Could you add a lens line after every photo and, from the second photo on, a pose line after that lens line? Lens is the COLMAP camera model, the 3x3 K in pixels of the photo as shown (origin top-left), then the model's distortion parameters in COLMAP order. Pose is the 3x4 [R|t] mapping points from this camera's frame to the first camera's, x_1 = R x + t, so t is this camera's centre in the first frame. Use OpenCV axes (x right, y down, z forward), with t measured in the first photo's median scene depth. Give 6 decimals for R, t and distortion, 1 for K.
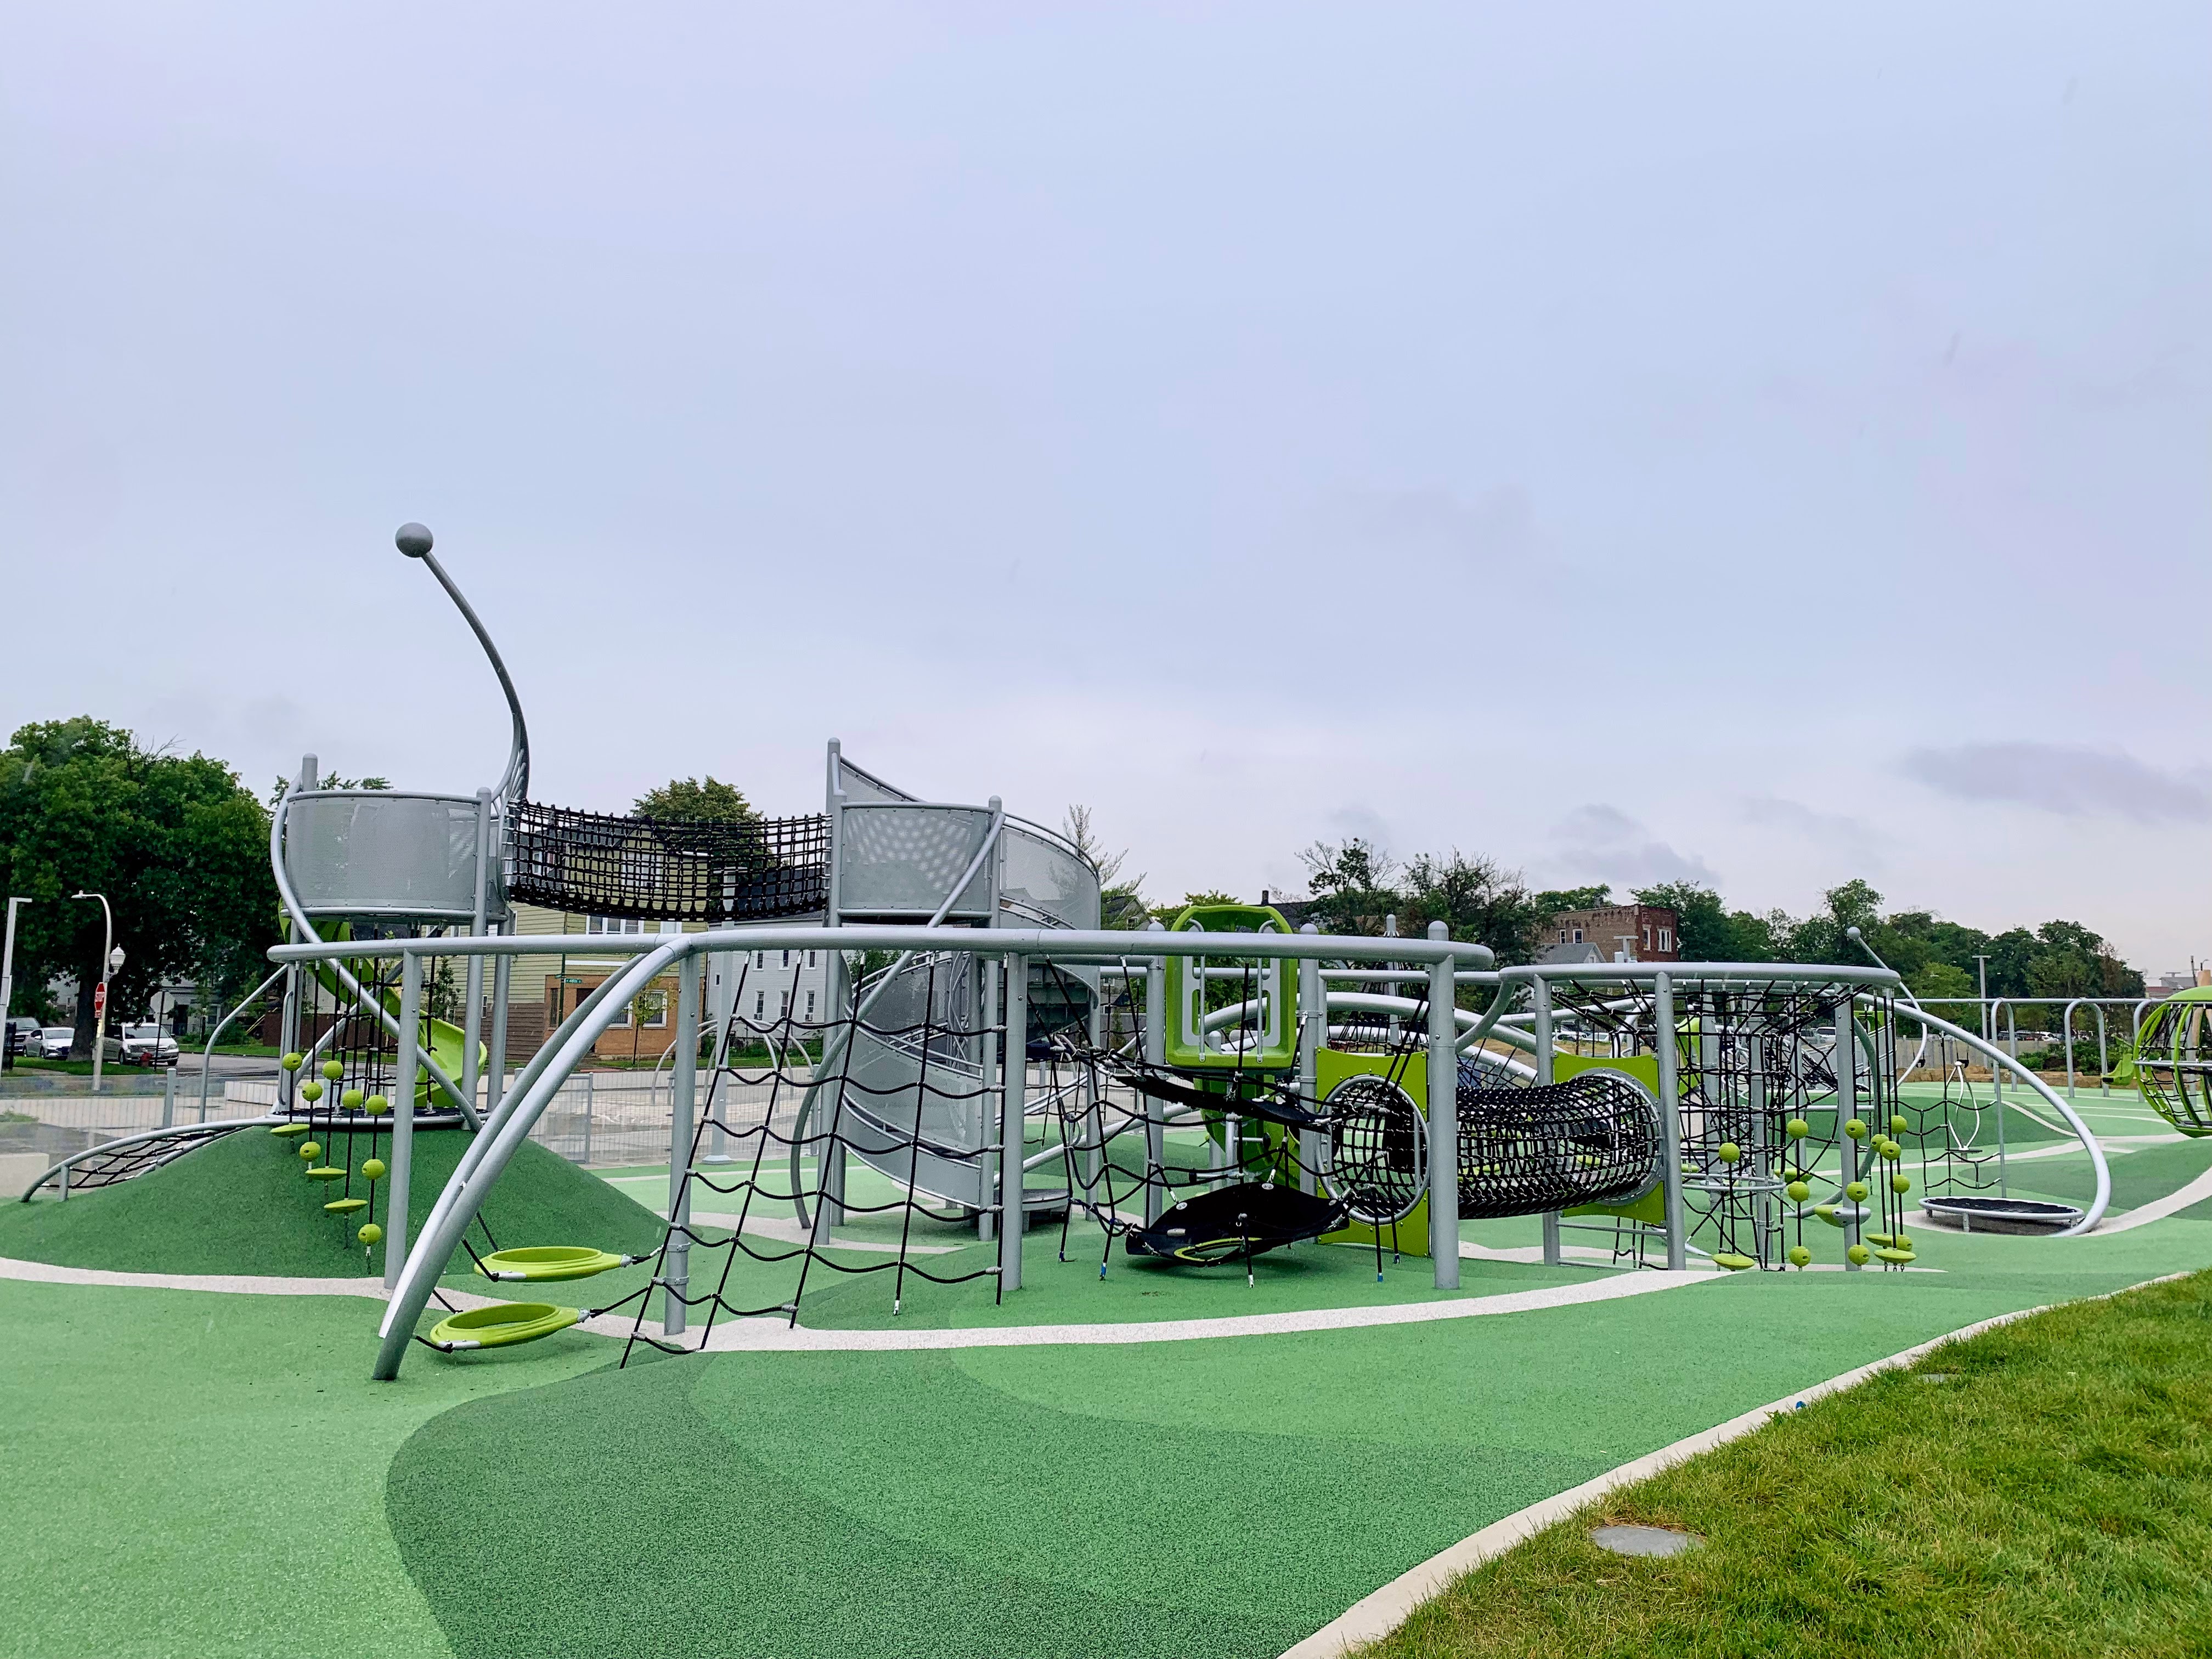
lens RADIAL K [[1696.9, 0, 1109.6], [0, 1696.9, 797.2], [0, 0, 1]] dist [0.015082, -0.000967]
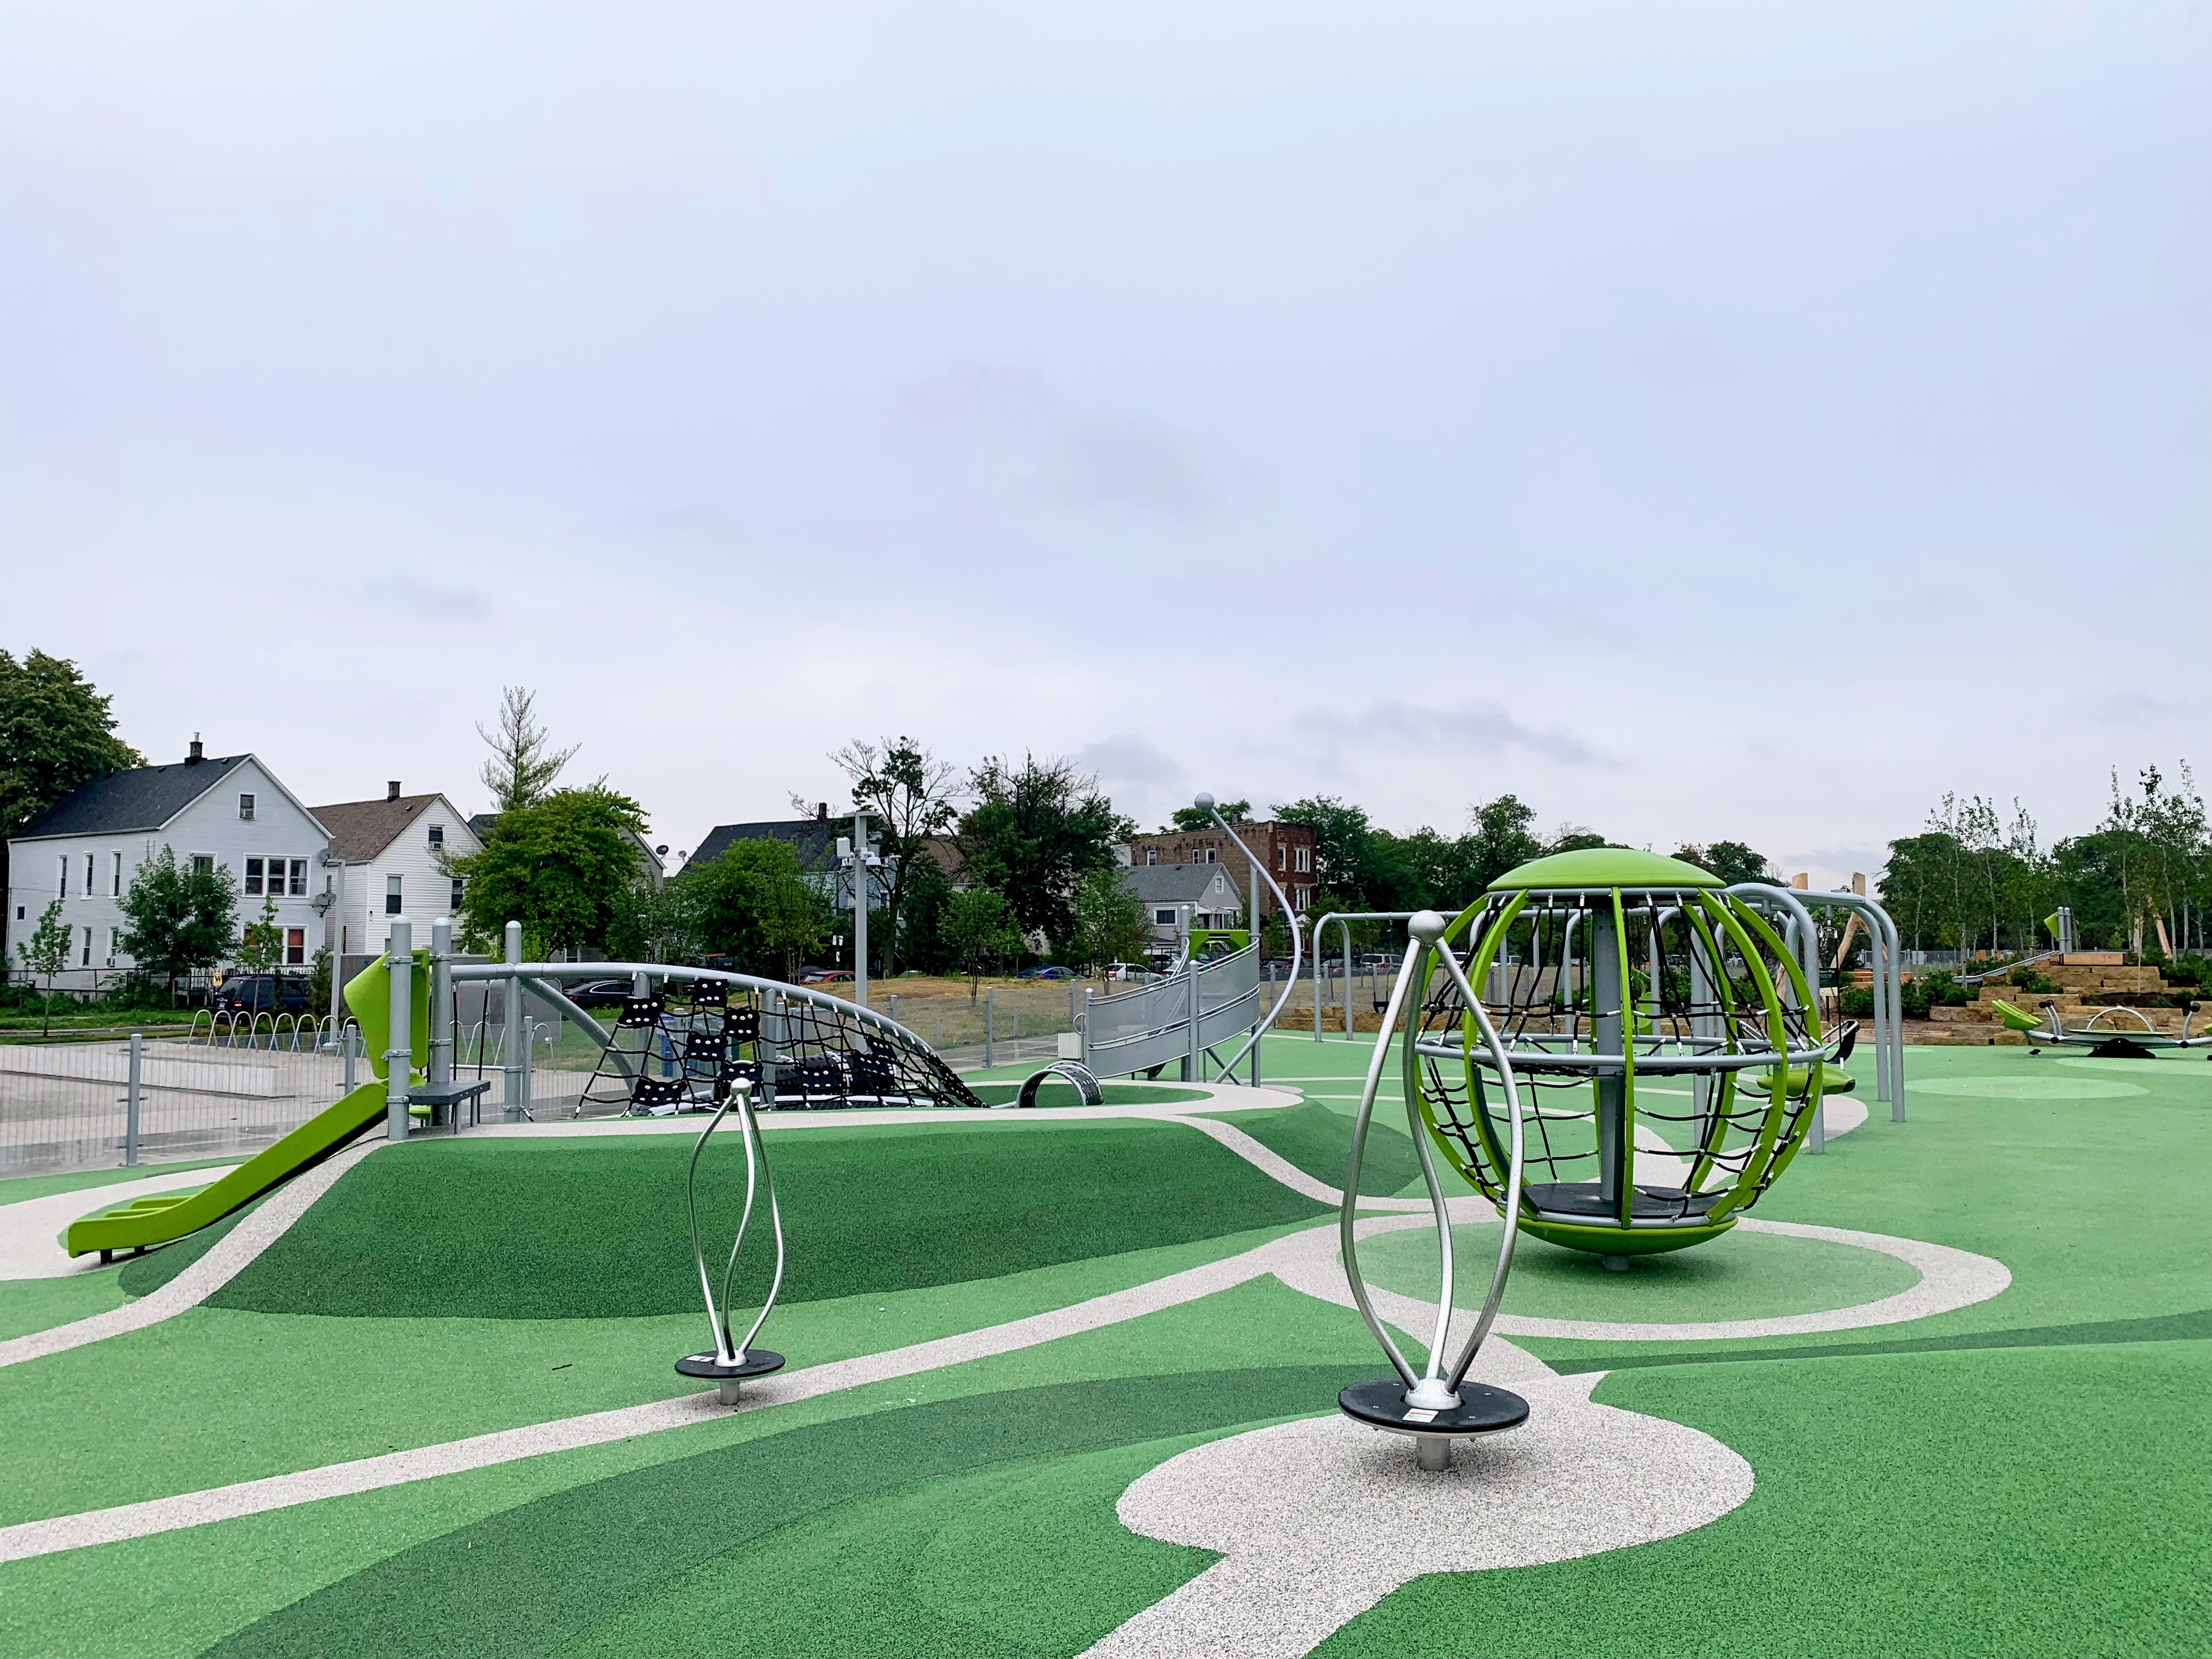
lens RADIAL K [[1696.9, 0, 1109.6], [0, 1696.9, 797.2], [0, 0, 1]] dist [0.015082, -0.000967]
pose [[0.989998, 0.000504, 0.141084, 0.123647], [-0.006056, 0.999224, 0.038931, 0.020062], [-0.140955, -0.039396, 0.989232, 0.148906]]
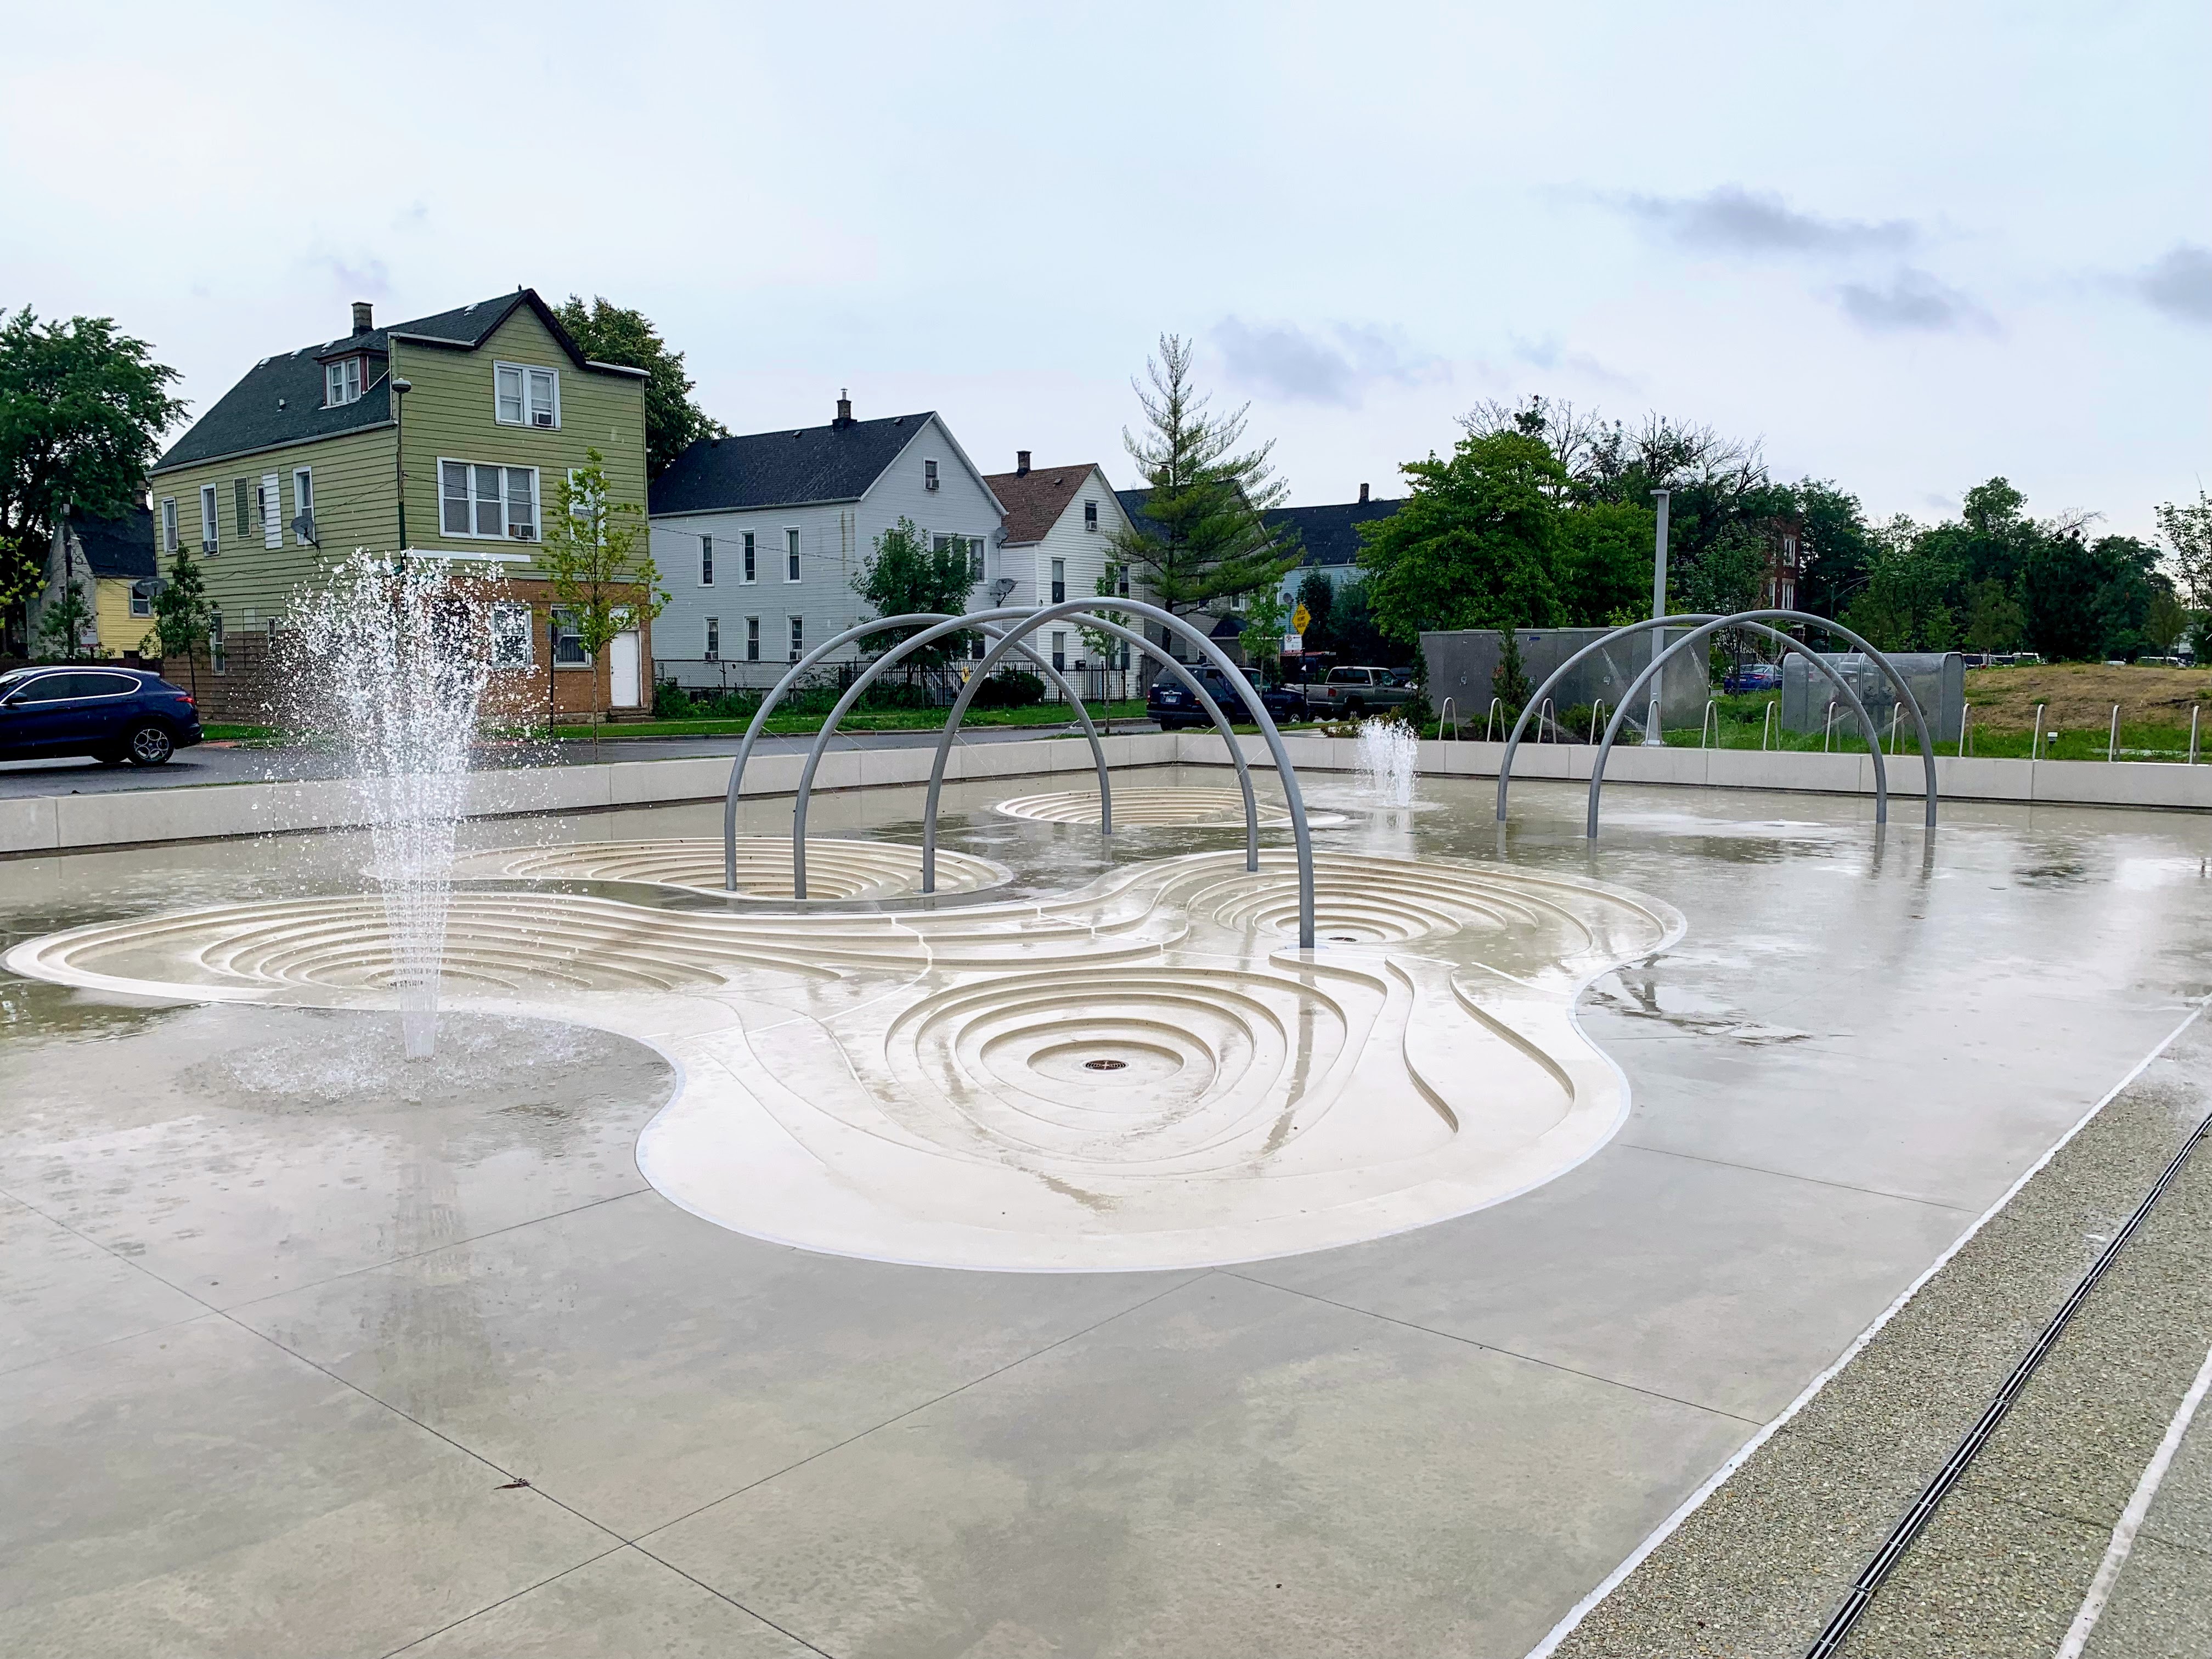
lens RADIAL K [[1684.5, 0, 1125.0], [0, 1684.5, 818.7], [0, 0, 1]] dist [0.066991, -0.005055]
pose [[0.995318, -0.023550, 0.093739, -0.090706], [0.002854, 0.976599, 0.215050, 0.040818], [-0.096610, -0.213776, 0.972094, 0.265936]]
